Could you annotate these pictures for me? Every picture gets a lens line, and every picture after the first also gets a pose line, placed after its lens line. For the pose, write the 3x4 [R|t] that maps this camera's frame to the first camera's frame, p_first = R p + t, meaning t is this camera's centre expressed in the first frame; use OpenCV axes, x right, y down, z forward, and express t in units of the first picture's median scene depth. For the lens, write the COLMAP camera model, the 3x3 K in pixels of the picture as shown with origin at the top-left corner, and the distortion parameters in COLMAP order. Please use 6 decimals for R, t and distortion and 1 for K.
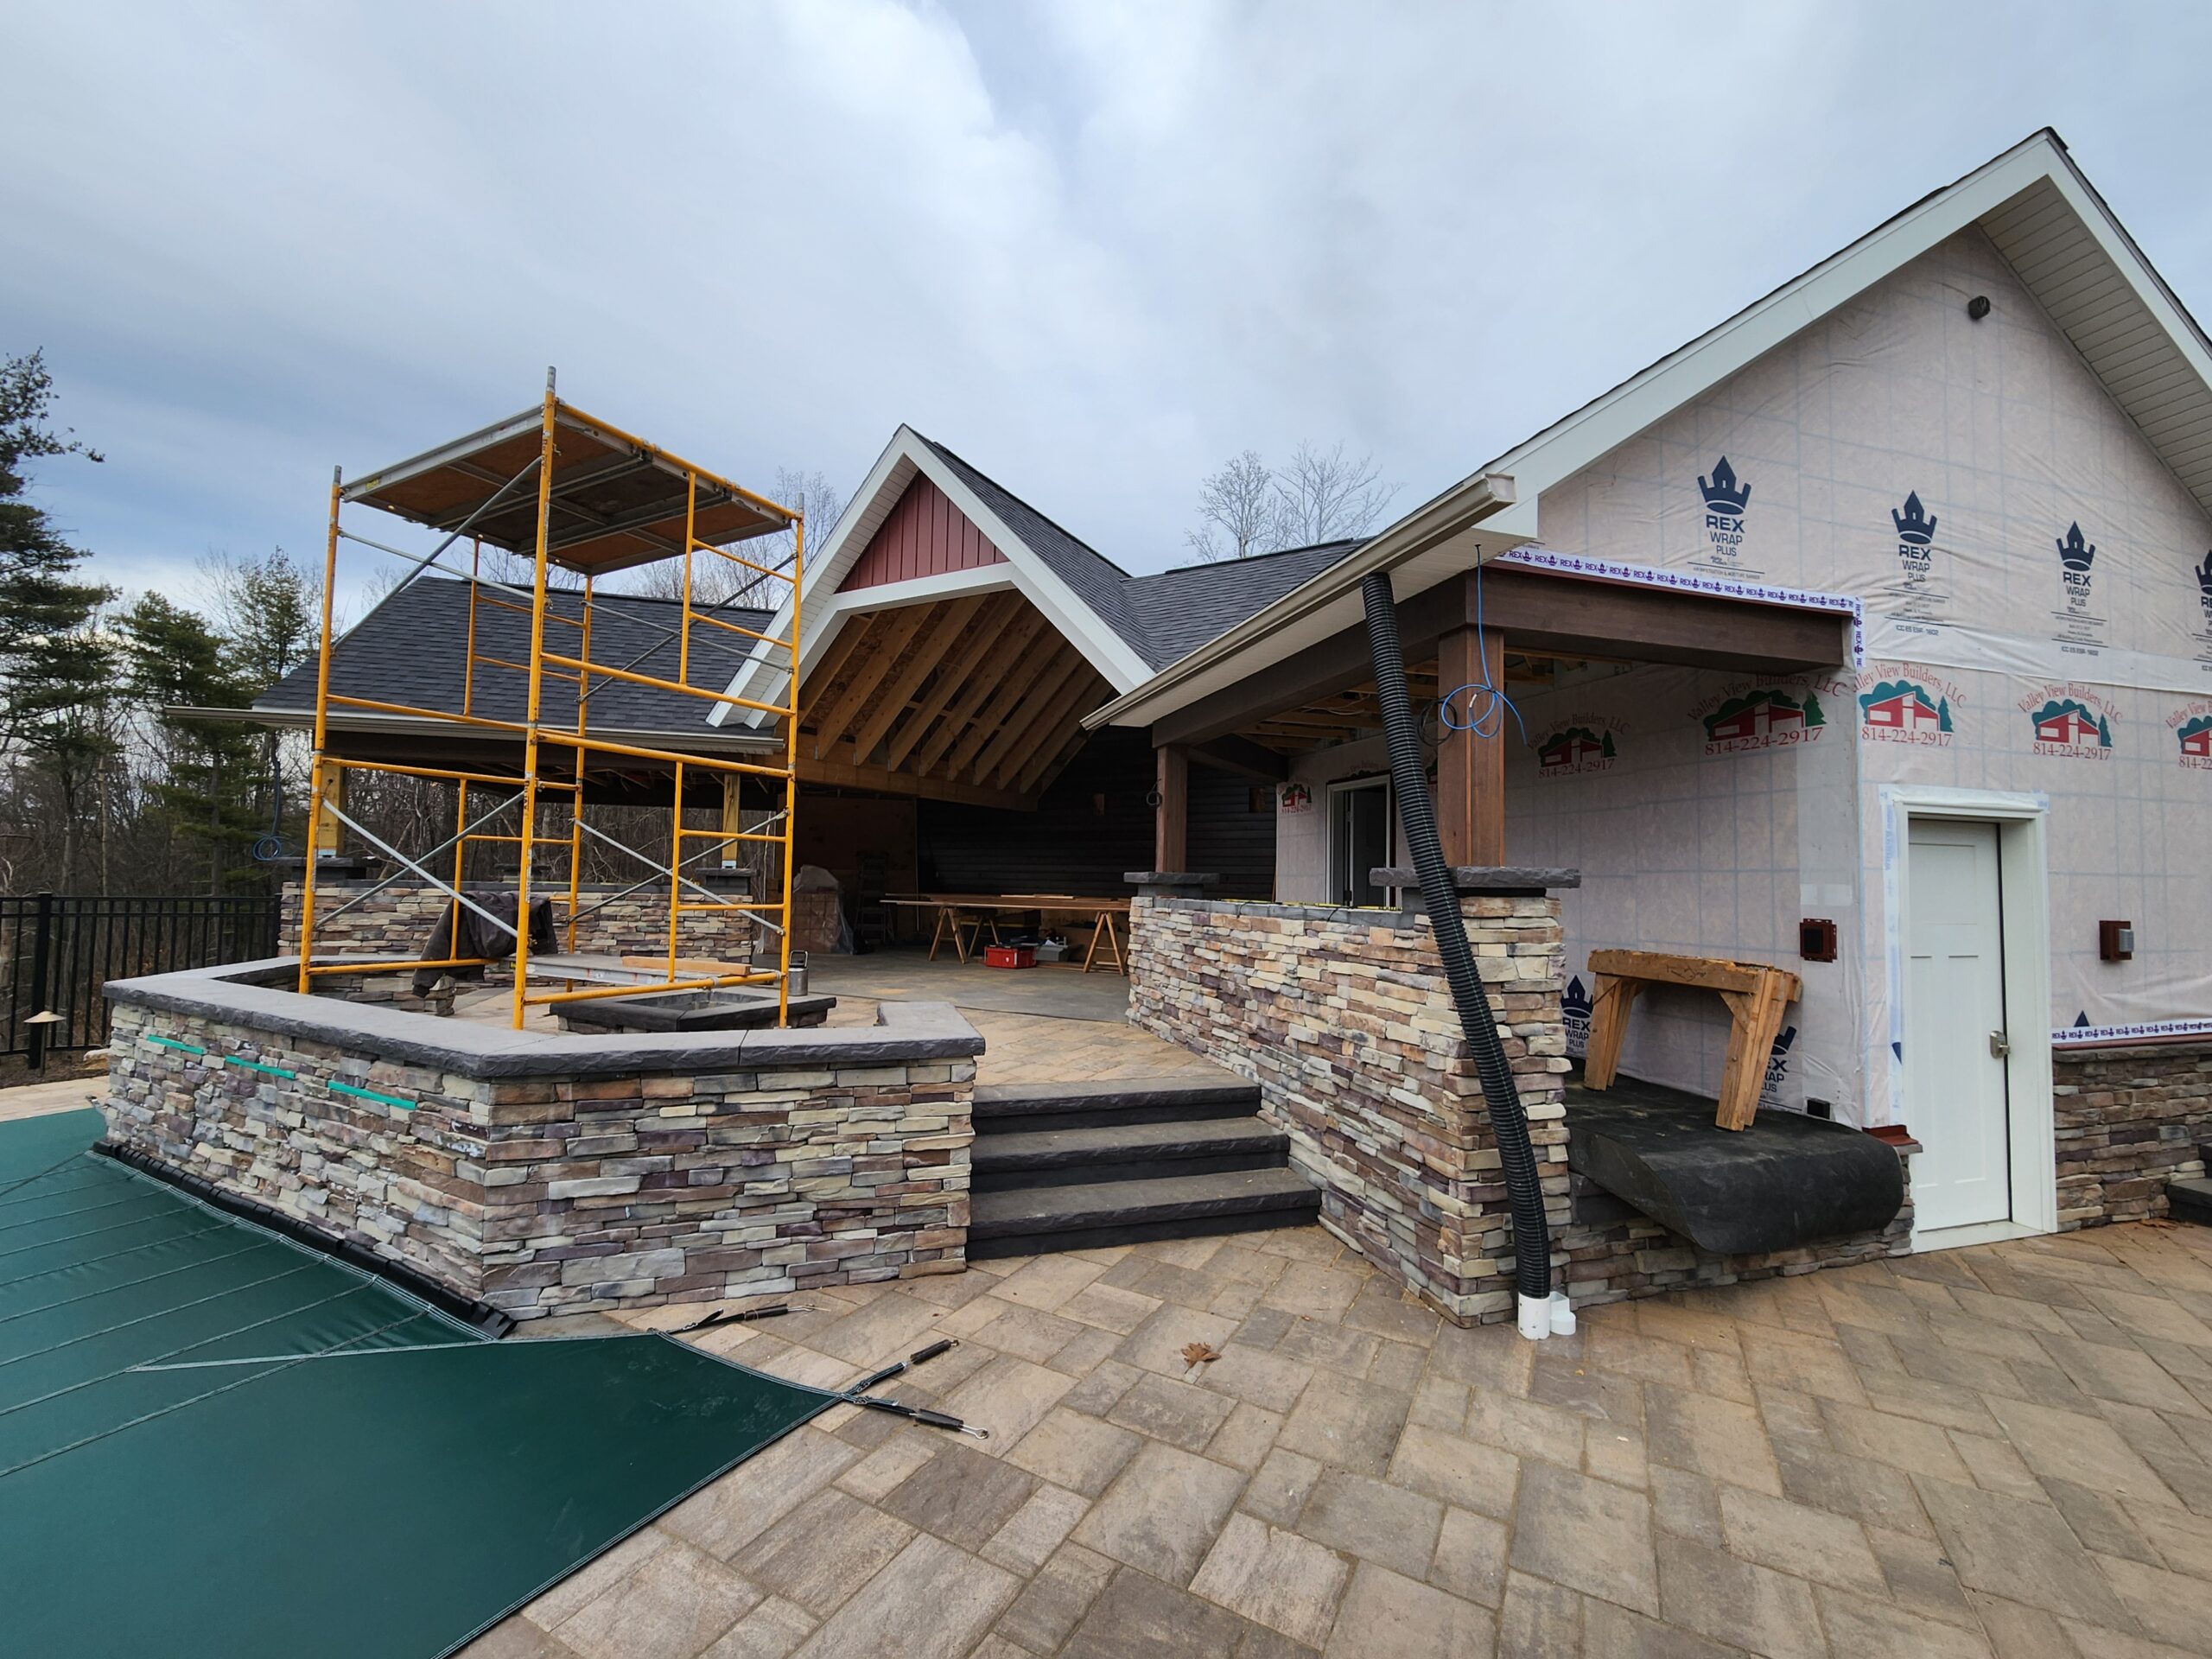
lens RADIAL K [[894.2, 0, 1108.9], [0, 894.2, 833.4], [0, 0, 1]] dist [-0.001507, -0.001035]
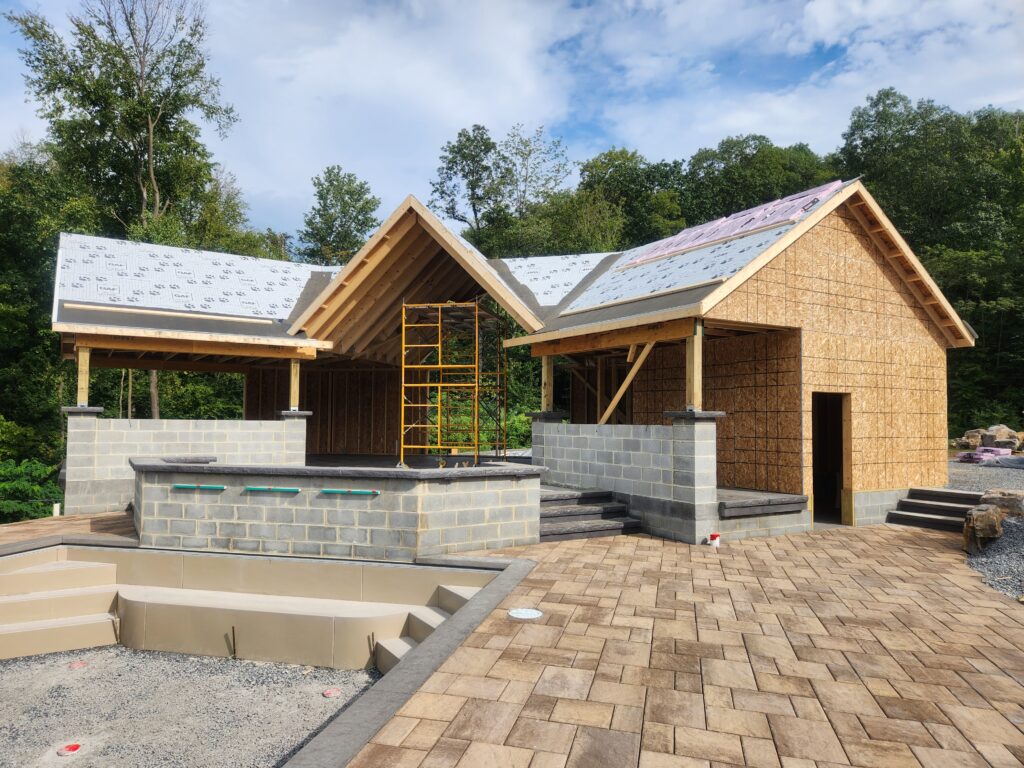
lens RADIAL K [[673.6, 0, 501.6], [0, 673.6, 403.3], [0, 0, 1]] dist [0.048114, -0.029564]
pose [[0.970491, -0.000610, 0.241135, -0.726790], [-0.007077, 0.999494, 0.031010, -0.052140], [-0.241032, -0.031802, 0.969996, -1.010154]]
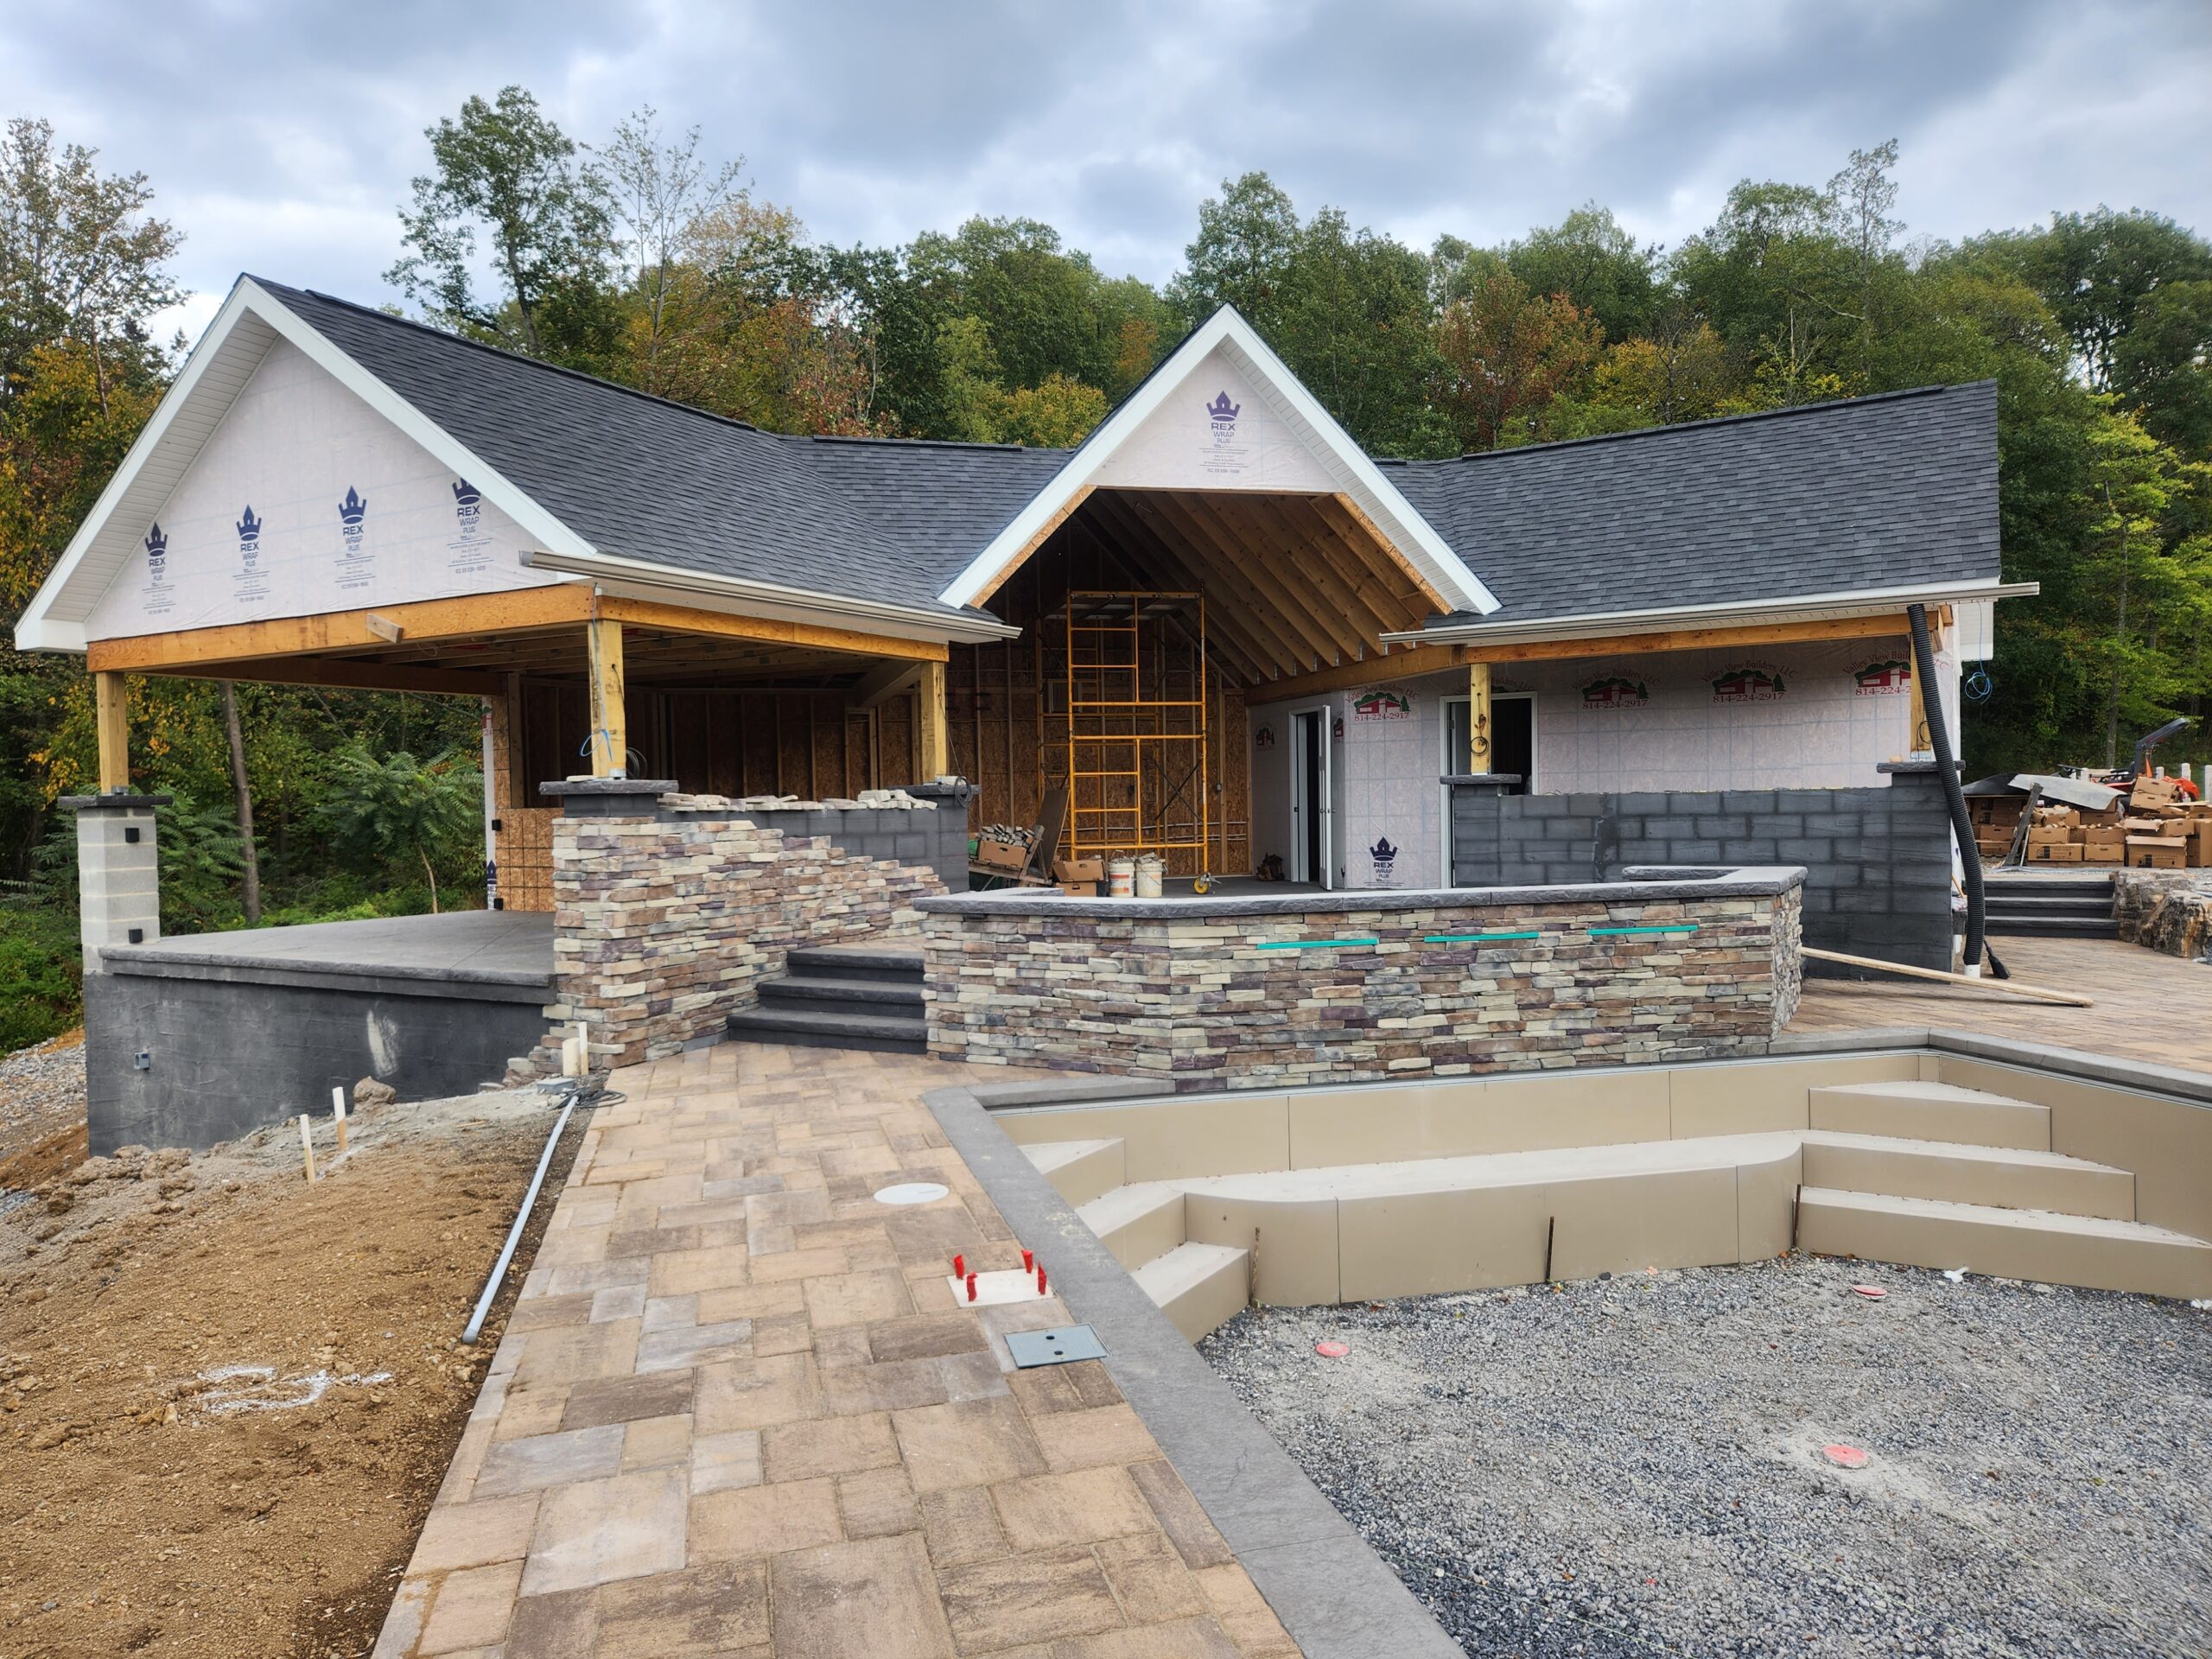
lens RADIAL K [[1455.0, 0, 1091.1], [0, 1455.0, 844.6], [0, 0, 1]] dist [0.048114, -0.029564]
pose [[0.743368, -0.050263, 0.666991, -2.525734], [-0.003211, 0.996893, 0.078703, -0.022789], [-0.668875, -0.060648, 0.740897, -0.123228]]
